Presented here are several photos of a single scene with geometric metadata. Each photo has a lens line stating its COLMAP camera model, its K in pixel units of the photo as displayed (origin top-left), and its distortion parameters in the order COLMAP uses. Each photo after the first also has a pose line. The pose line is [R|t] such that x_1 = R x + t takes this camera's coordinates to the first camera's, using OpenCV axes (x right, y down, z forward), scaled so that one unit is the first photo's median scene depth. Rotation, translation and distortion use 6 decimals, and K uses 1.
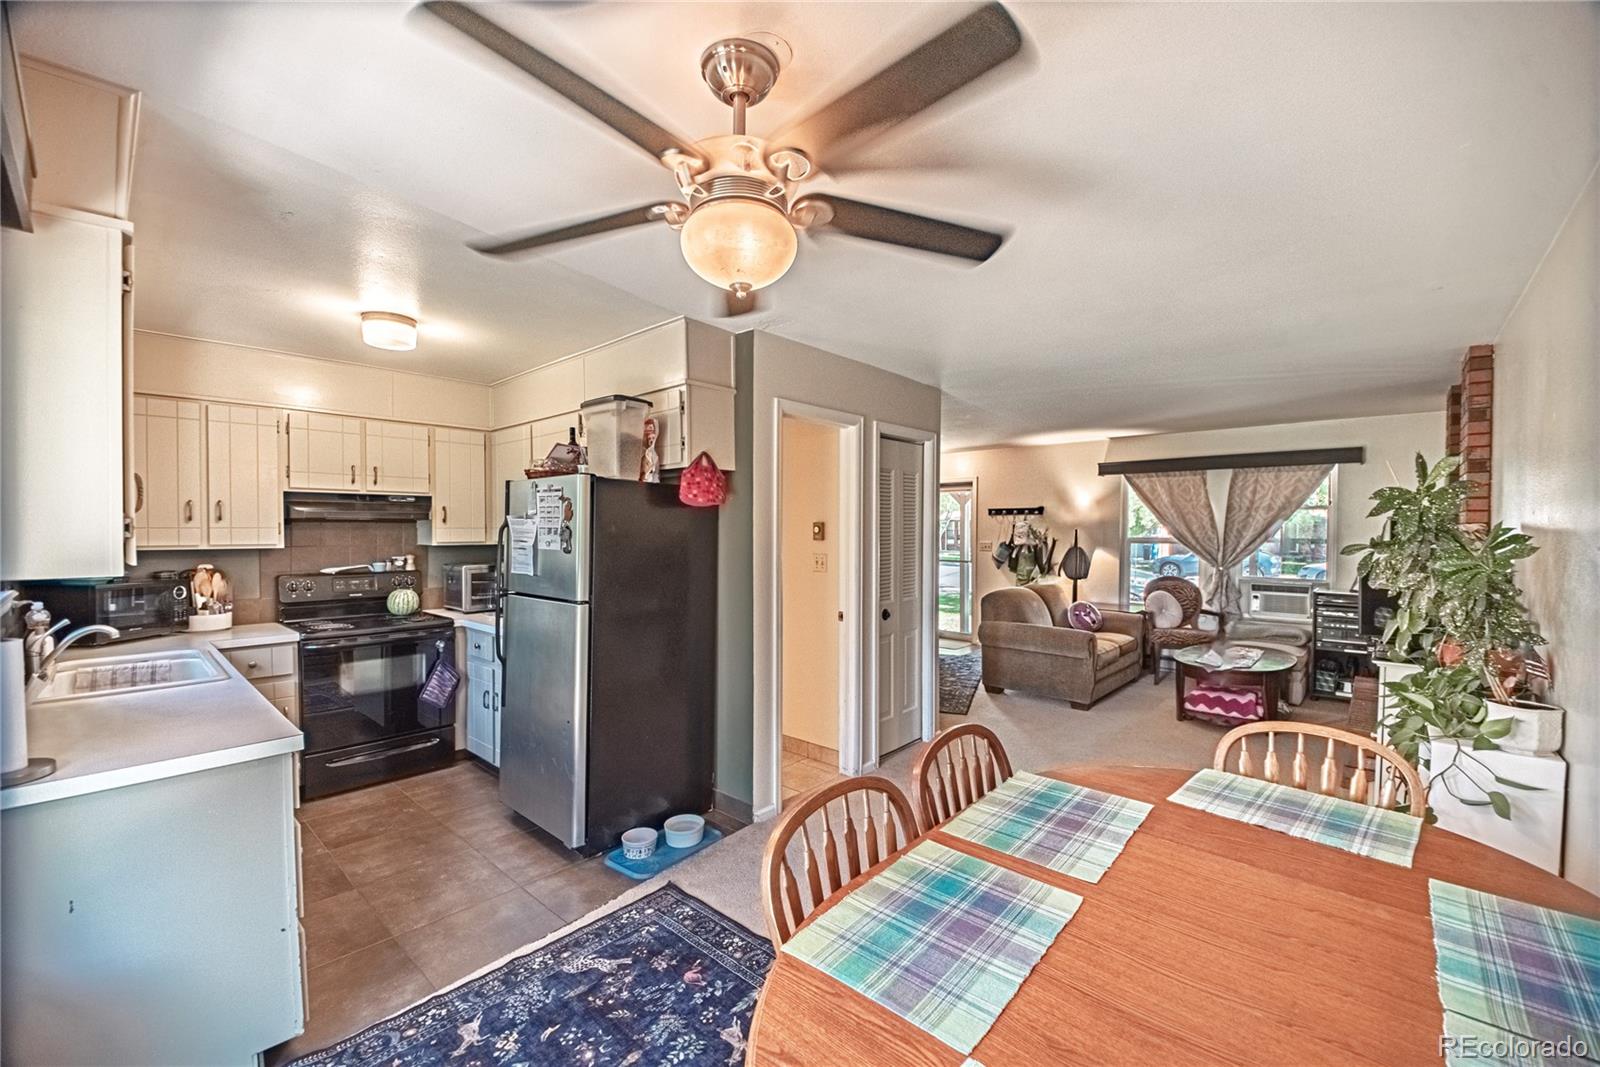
lens RADIAL K [[645.3, 0, 802.1], [0, 645.3, 540.8], [0, 0, 1]] dist [0.017120, -0.019178]
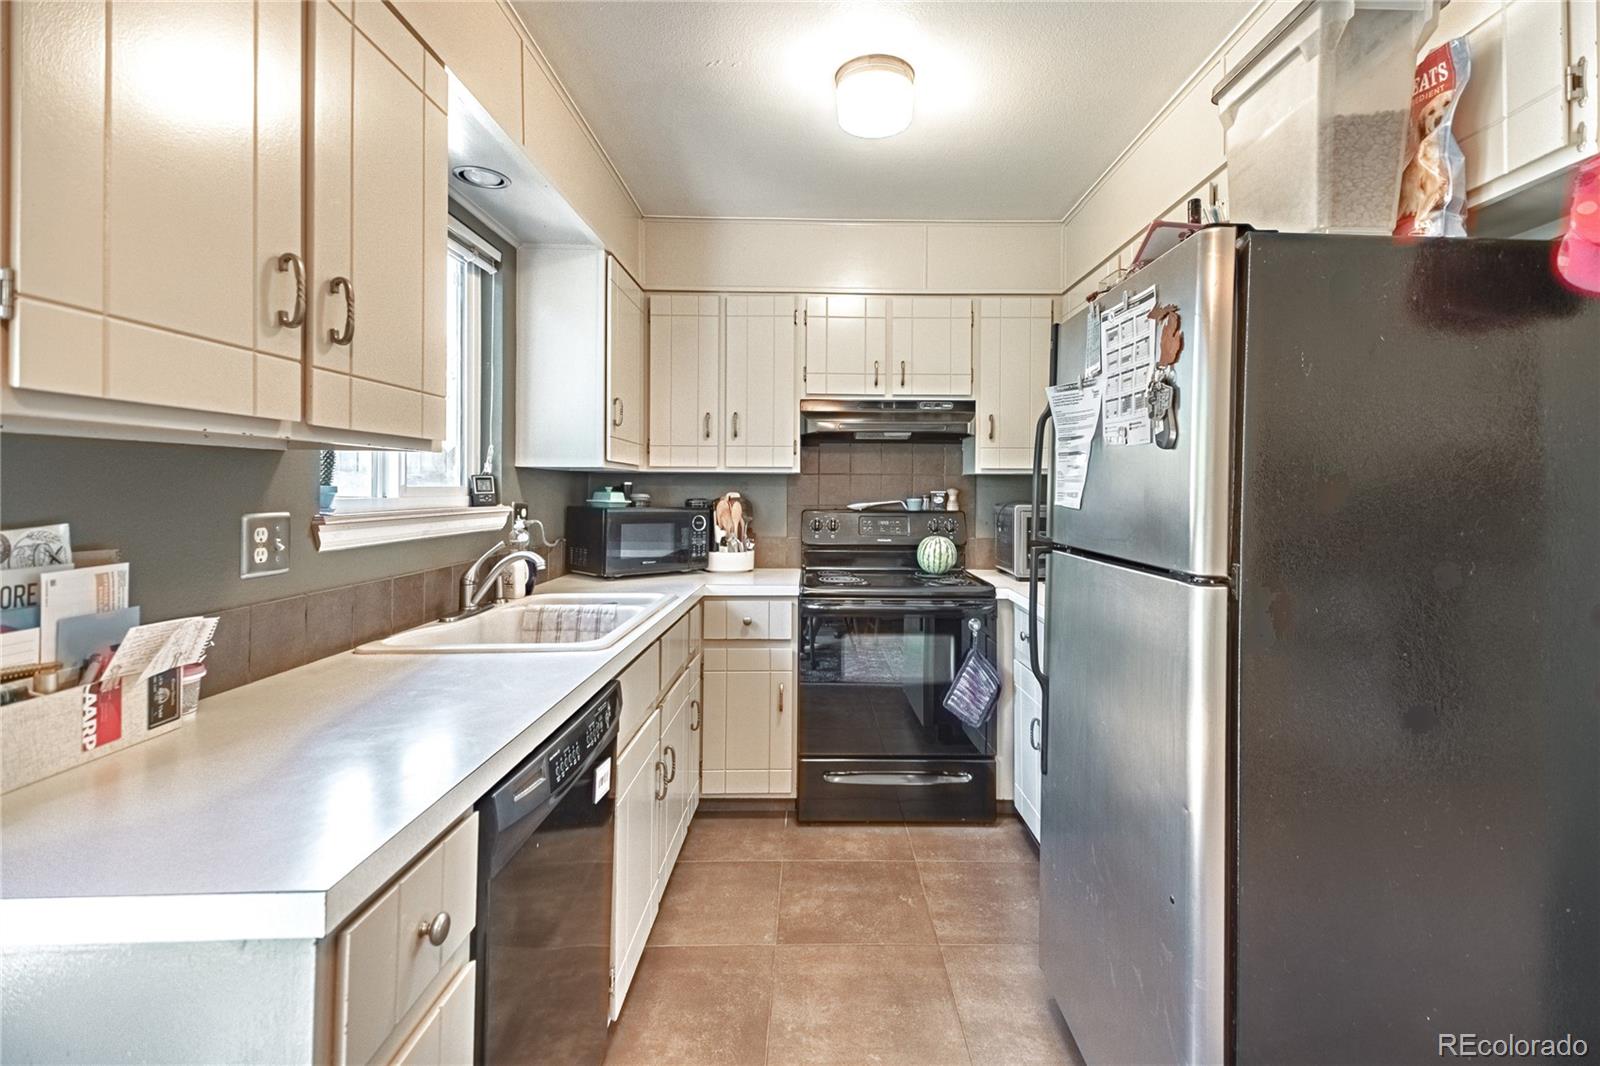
lens RADIAL K [[738.7, 0, 822.2], [0, 738.7, 477.3], [0, 0, 1]] dist [0.056095, -0.022214]
pose [[0.681646, -0.007841, -0.731641, -0.115652], [-0.017201, 0.999494, -0.026737, 0.034027], [0.731480, 0.030810, 0.681166, 0.356793]]
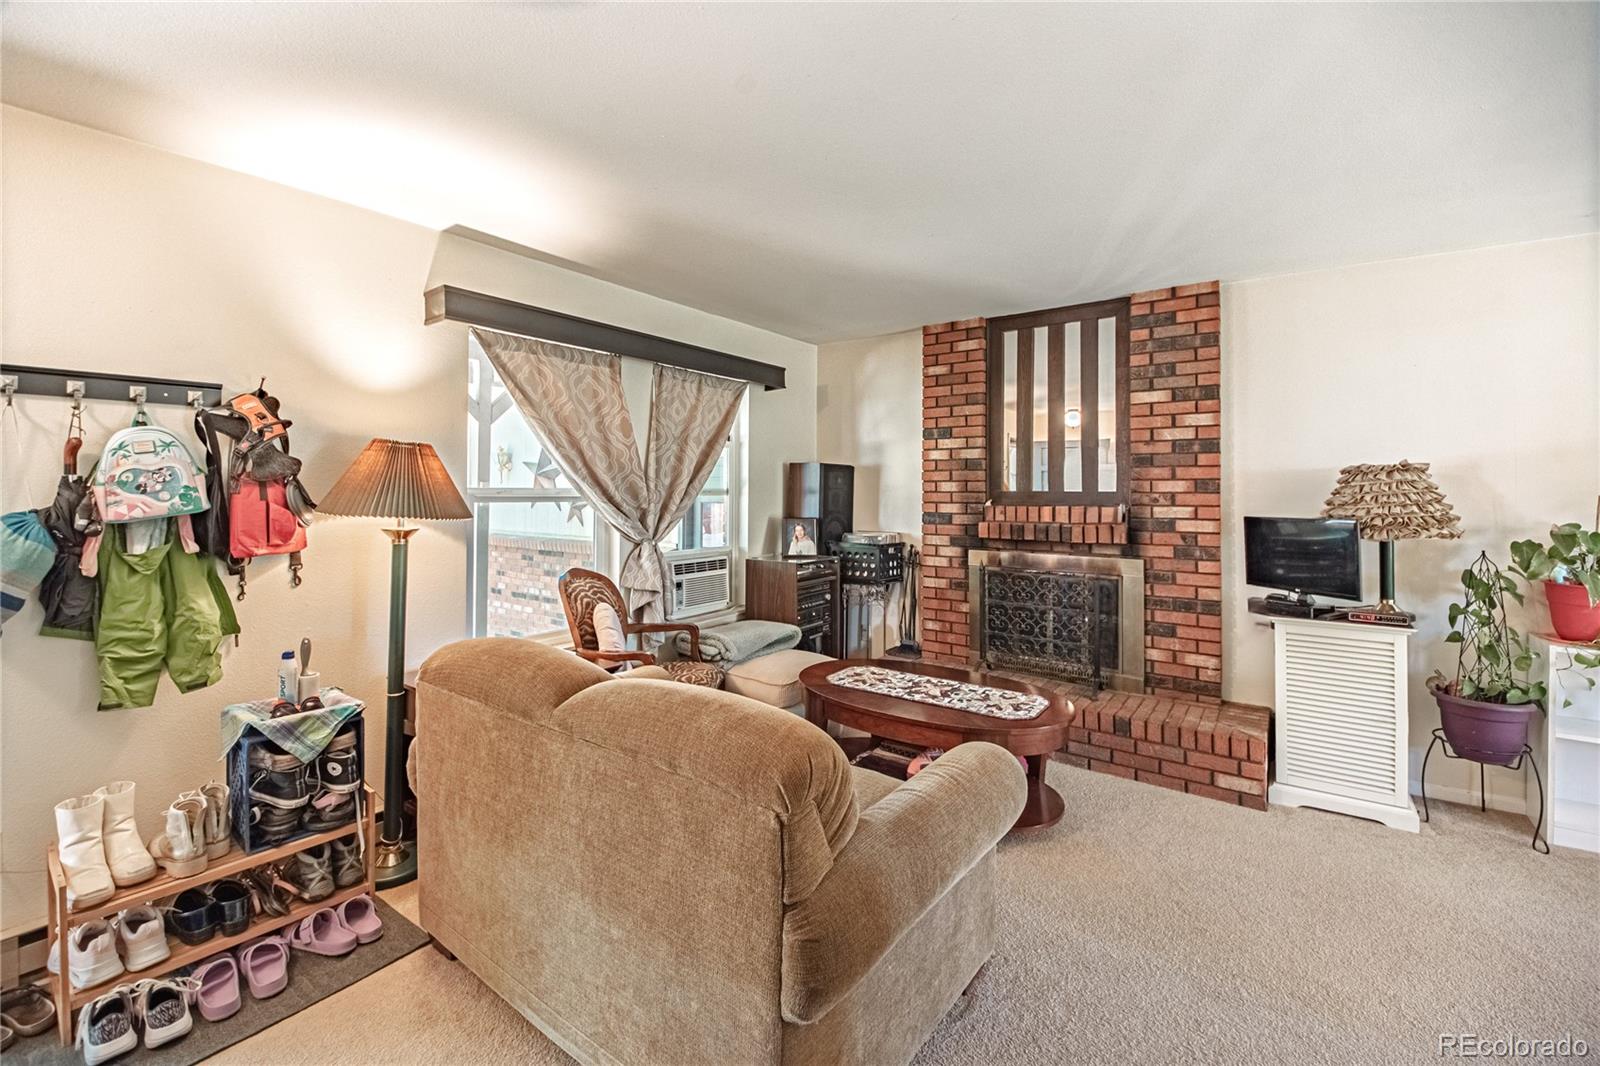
lens RADIAL K [[655.0, 0, 790.3], [0, 655.0, 483.5], [0, 0, 1]] dist [-0.012716, -0.007735]
pose [[-0.088580, 0.008028, 0.996037, 0.134232], [0.018240, 0.999813, -0.006436, -0.003244], [-0.995902, 0.017597, -0.088710, 1.482901]]
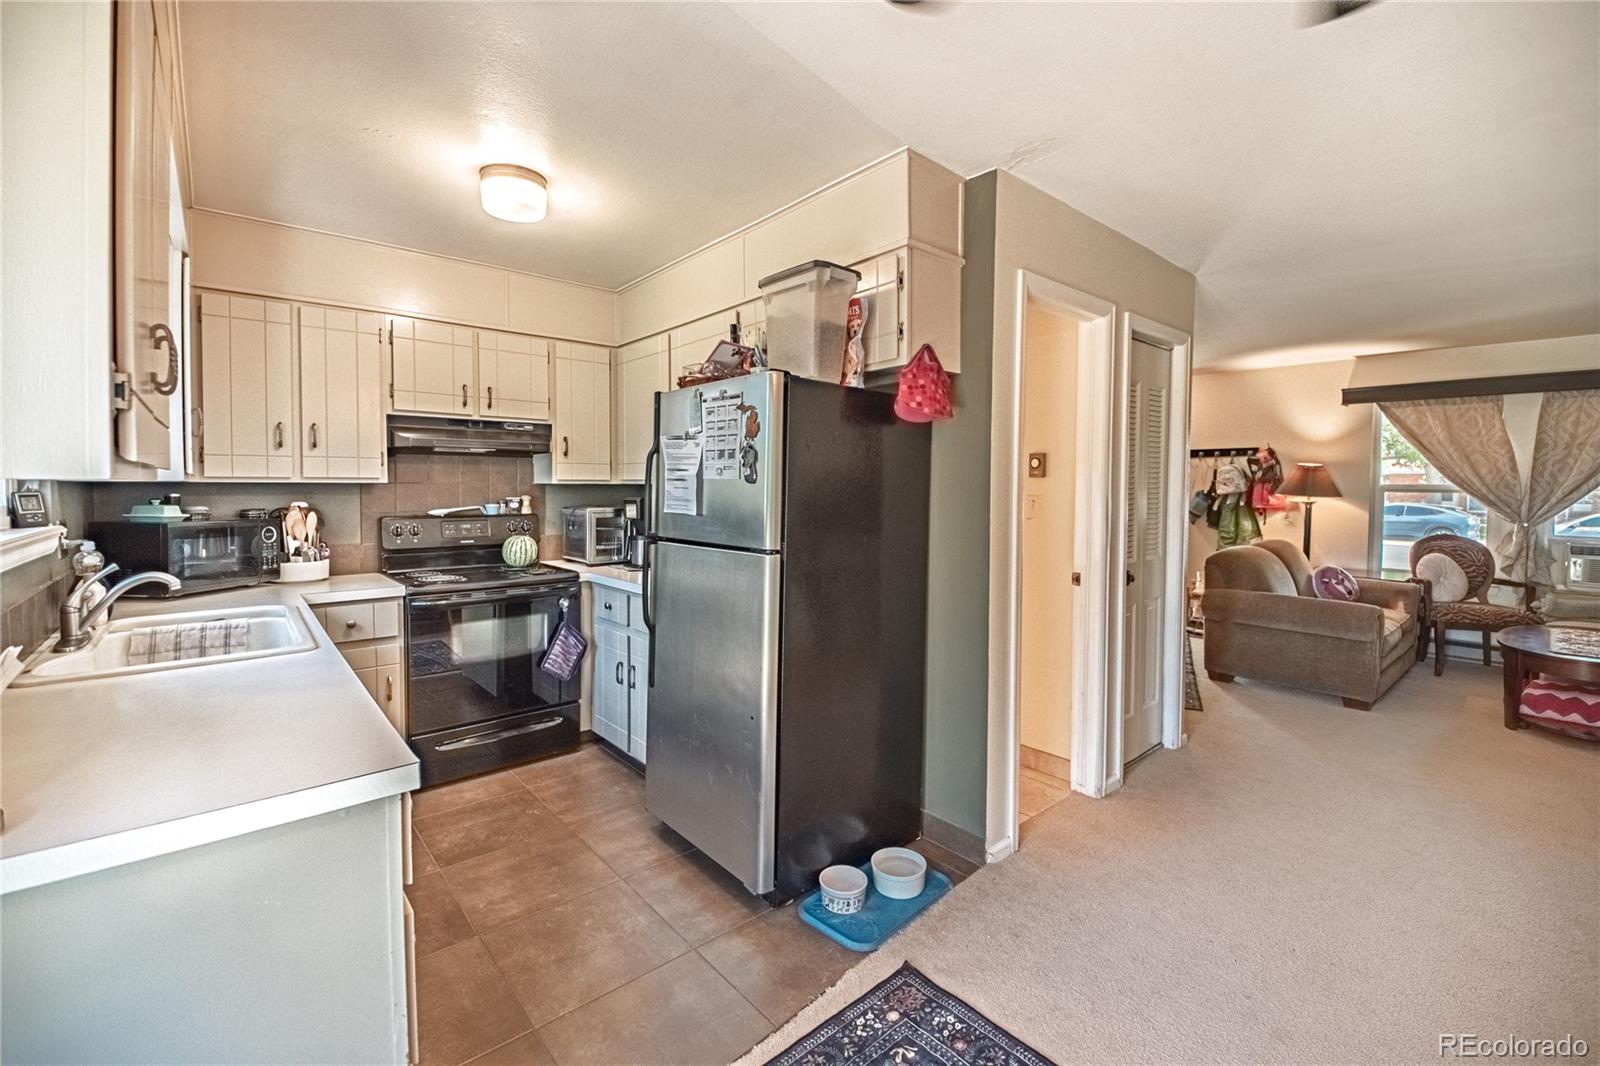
lens RADIAL K [[683.5, 0, 807.8], [0, 683.5, 505.6], [0, 0, 1]] dist [0.027109, -0.023955]
pose [[0.992080, 0.006335, -0.125447, -0.133674], [-0.004721, 0.999902, 0.013153, 0.022187], [0.125518, -0.012456, 0.992013, 0.165978]]
